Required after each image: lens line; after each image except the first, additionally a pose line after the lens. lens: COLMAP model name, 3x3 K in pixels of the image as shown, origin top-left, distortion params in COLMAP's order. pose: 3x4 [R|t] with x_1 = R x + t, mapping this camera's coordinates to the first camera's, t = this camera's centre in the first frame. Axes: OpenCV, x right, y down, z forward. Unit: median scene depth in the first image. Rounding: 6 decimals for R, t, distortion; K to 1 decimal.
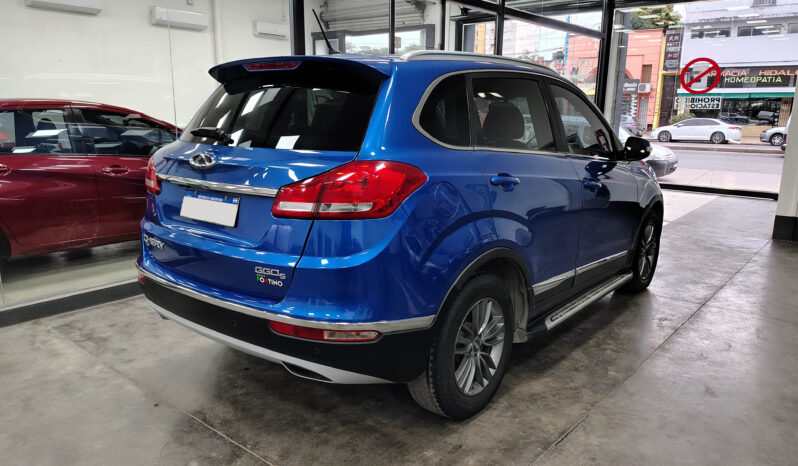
lens RADIAL K [[573.8, 0, 402.9], [0, 573.8, 232.8], [0, 0, 1]] dist [0.078297, -0.108342]
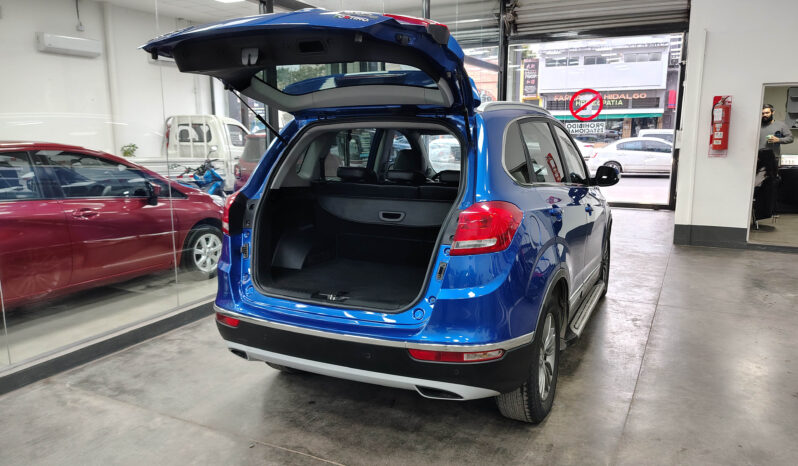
lens RADIAL K [[573.8, 0, 402.9], [0, 573.8, 232.8], [0, 0, 1]] dist [0.078297, -0.108342]
pose [[0.973916, -0.054757, 0.220201, -0.311198], [0.062615, 0.997620, -0.028862, -0.026365], [-0.218097, 0.041897, 0.975027, -0.055509]]
